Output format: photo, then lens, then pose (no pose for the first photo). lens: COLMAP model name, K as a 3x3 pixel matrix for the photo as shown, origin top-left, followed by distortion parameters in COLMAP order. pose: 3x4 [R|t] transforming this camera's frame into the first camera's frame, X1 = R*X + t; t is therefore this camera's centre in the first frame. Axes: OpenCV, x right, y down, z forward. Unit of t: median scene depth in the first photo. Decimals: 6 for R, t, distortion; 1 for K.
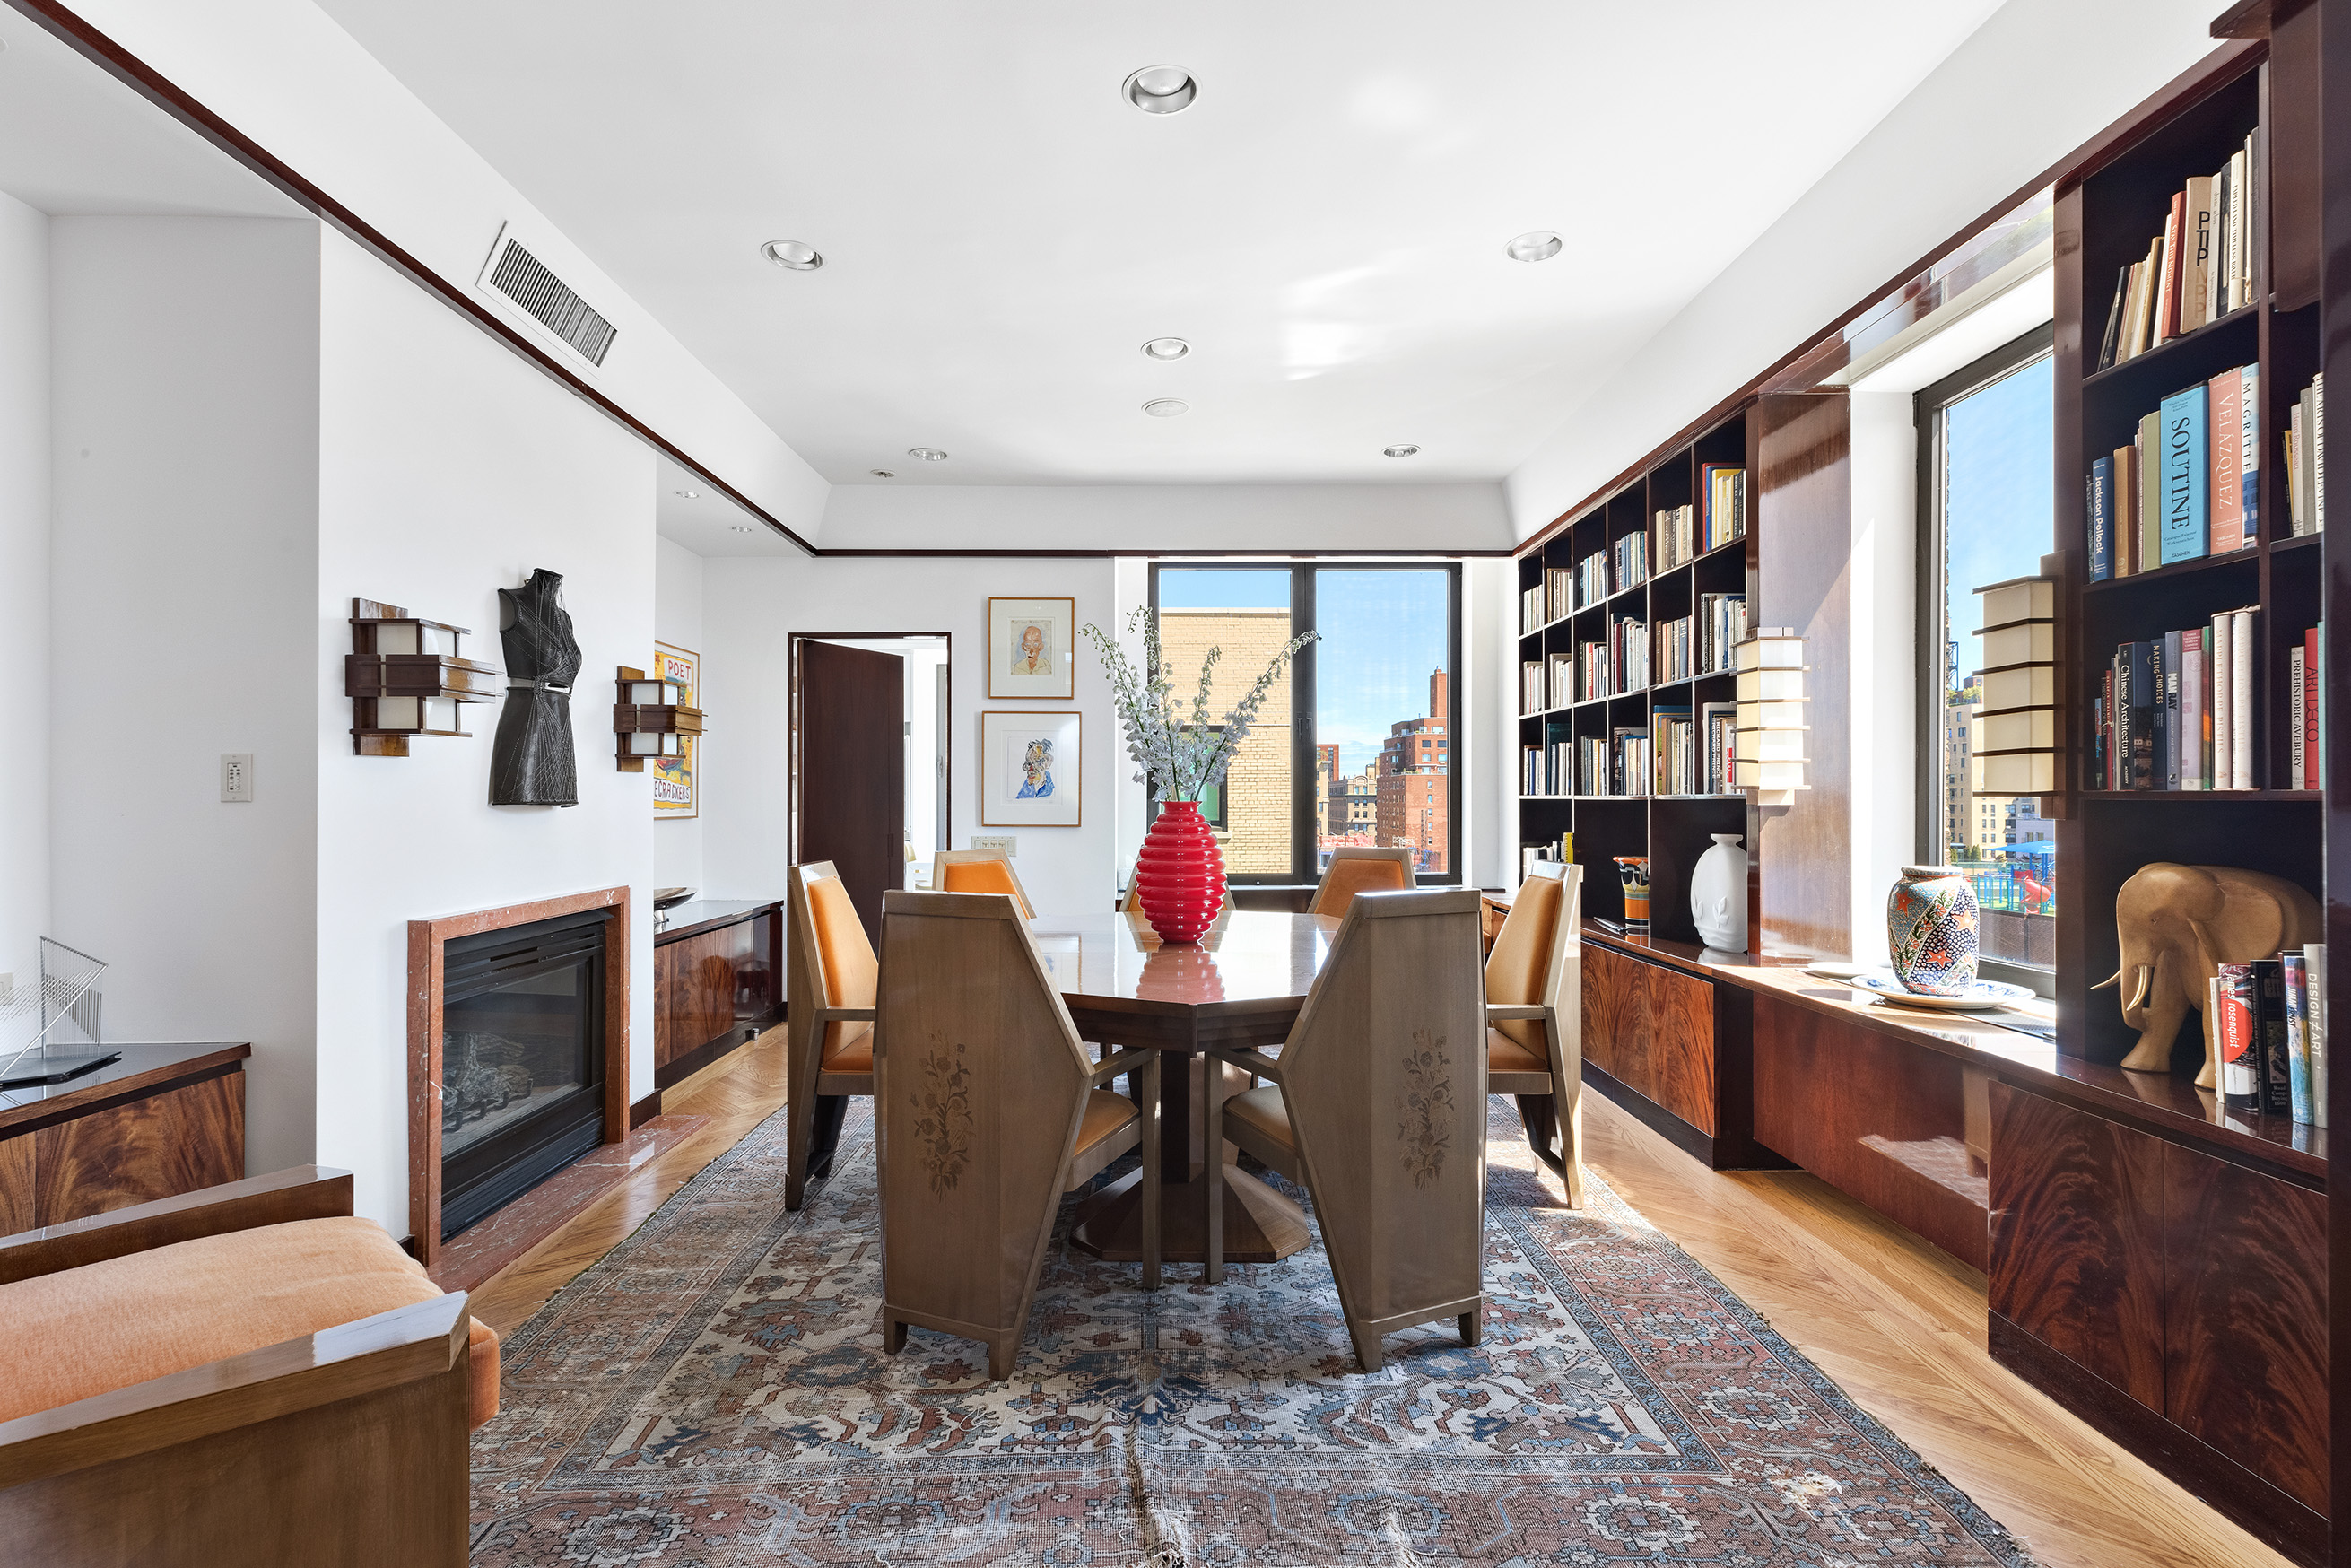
lens RADIAL K [[1036.7, 0, 1175.5], [0, 1036.7, 784.0], [0, 0, 1]] dist [0.000343, 0.000071]
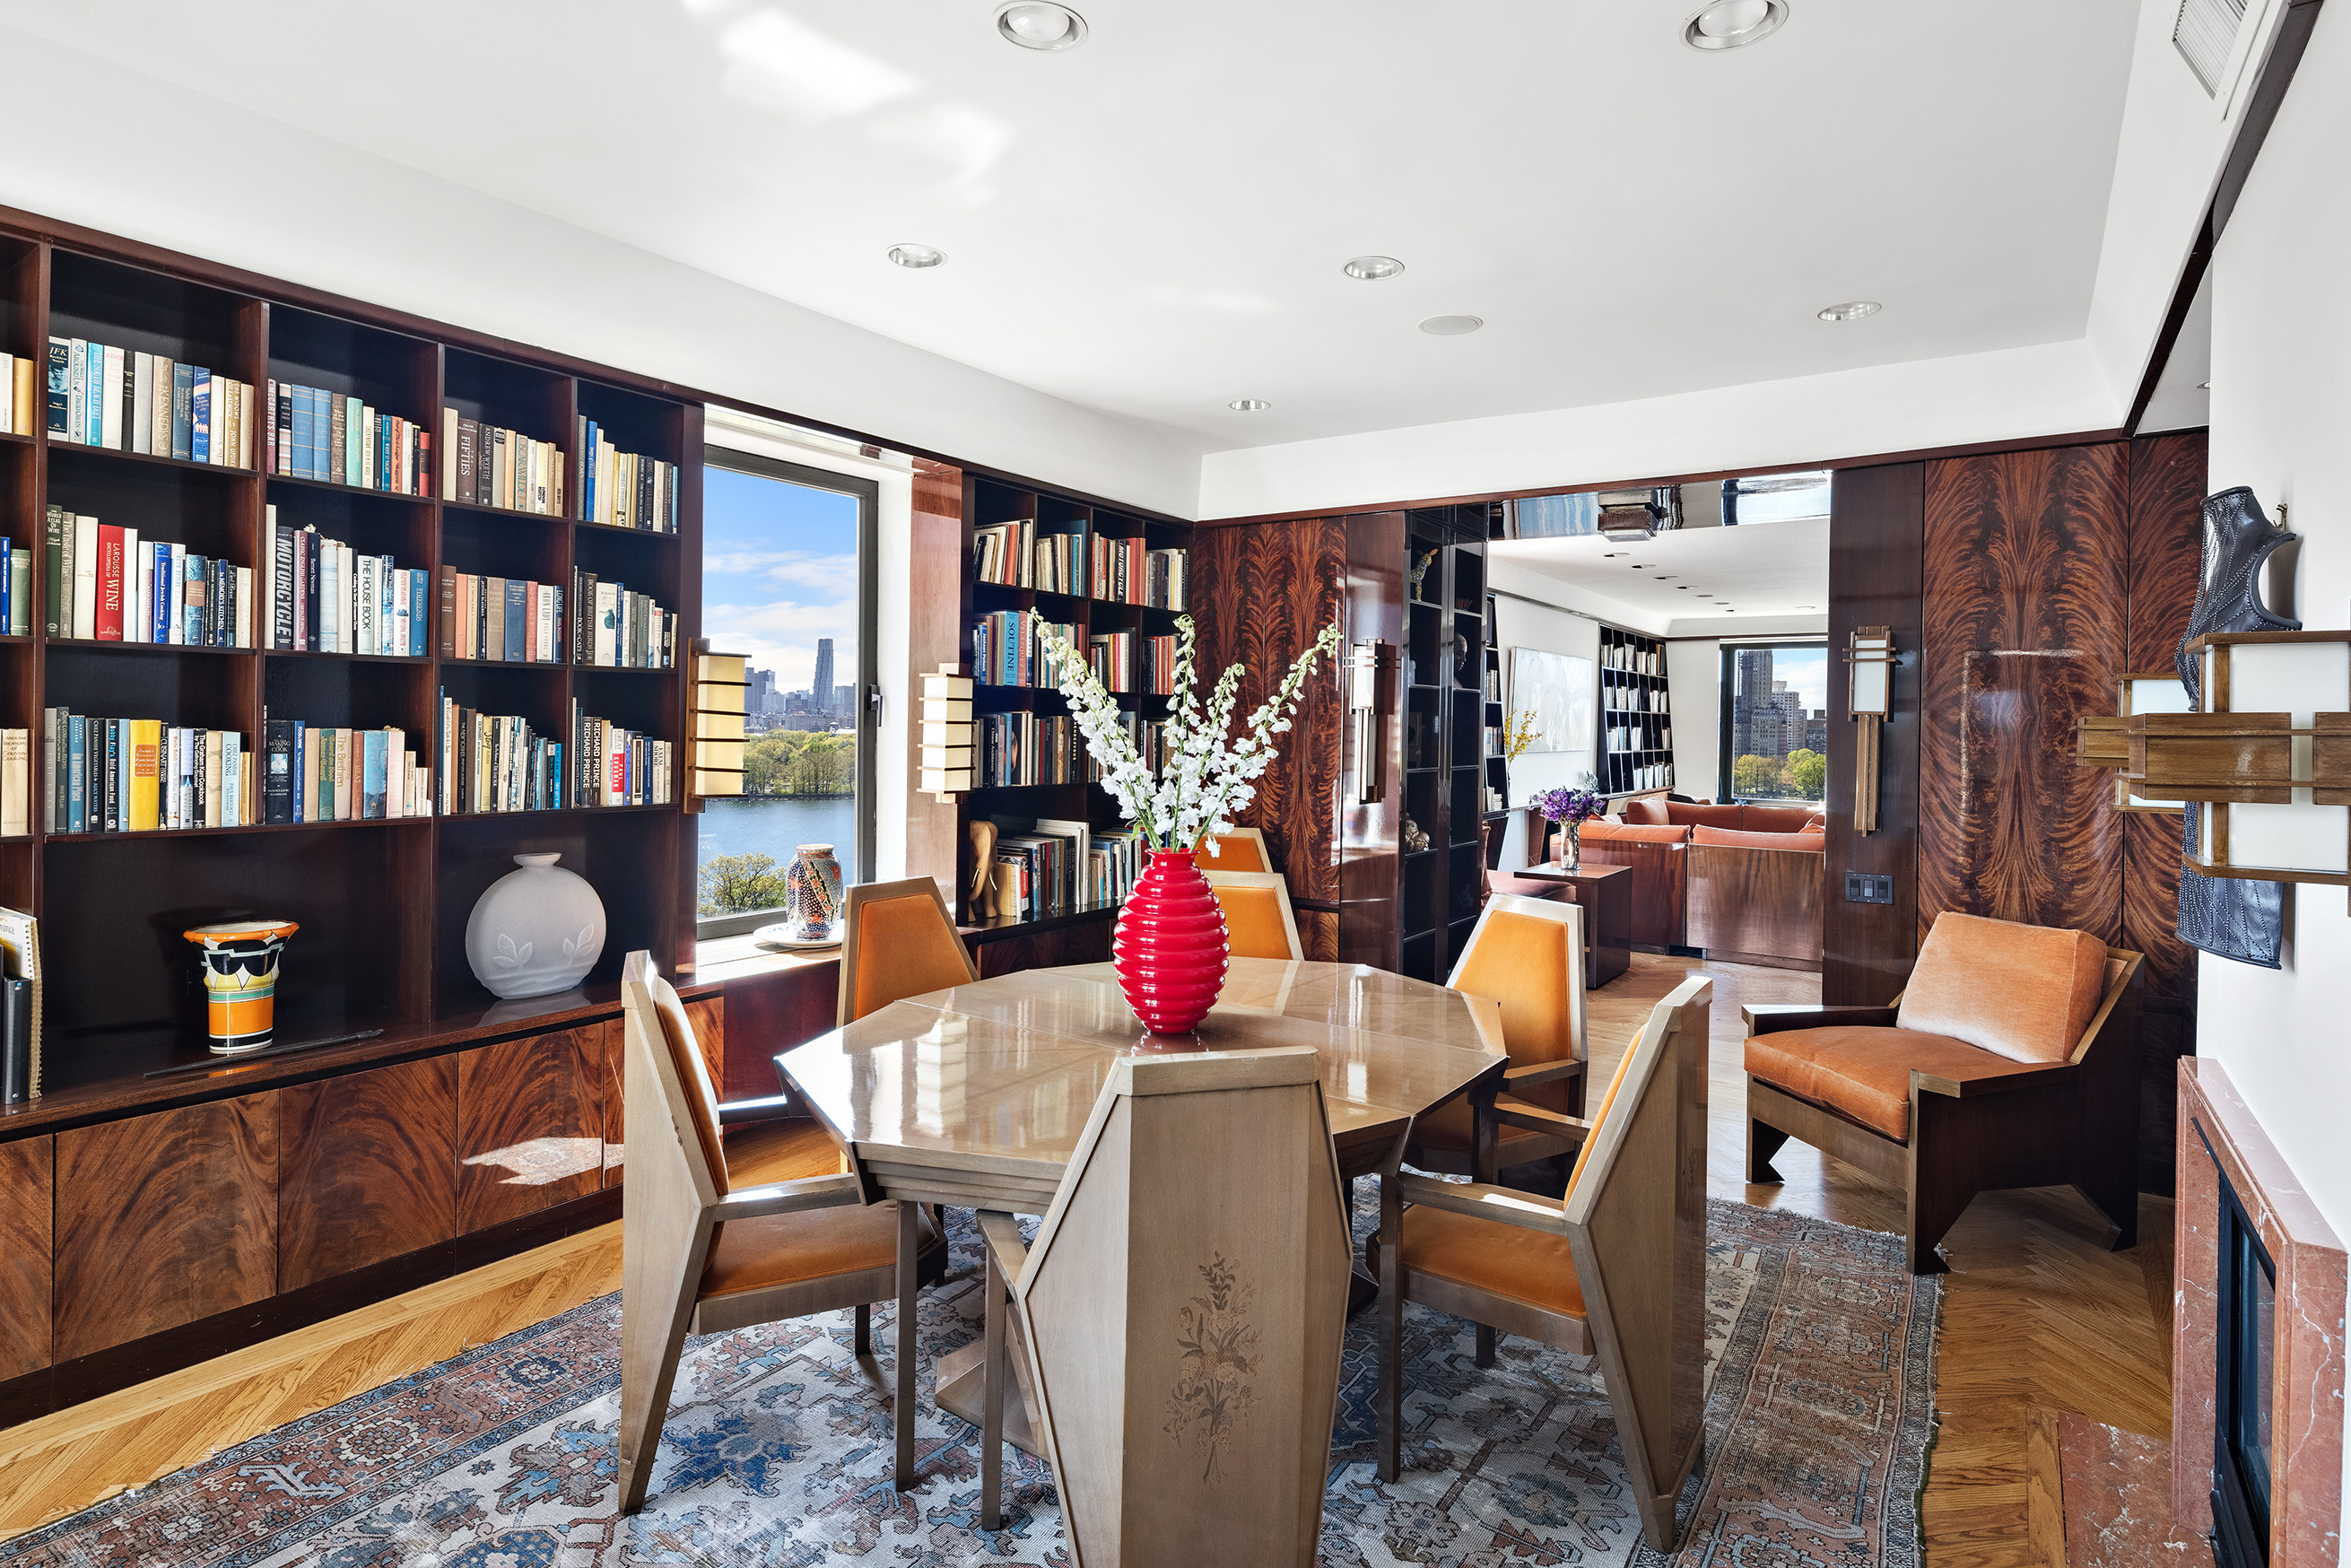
lens RADIAL K [[1161.2, 0, 1179.0], [0, 1161.2, 737.8], [0, 0, 1]] dist [-0.000814, -0.000277]
pose [[-0.803539, -0.015046, 0.595062, -0.508974], [-0.020176, 0.999795, -0.001964, -0.063499], [-0.594910, -0.013584, -0.803677, 1.702515]]
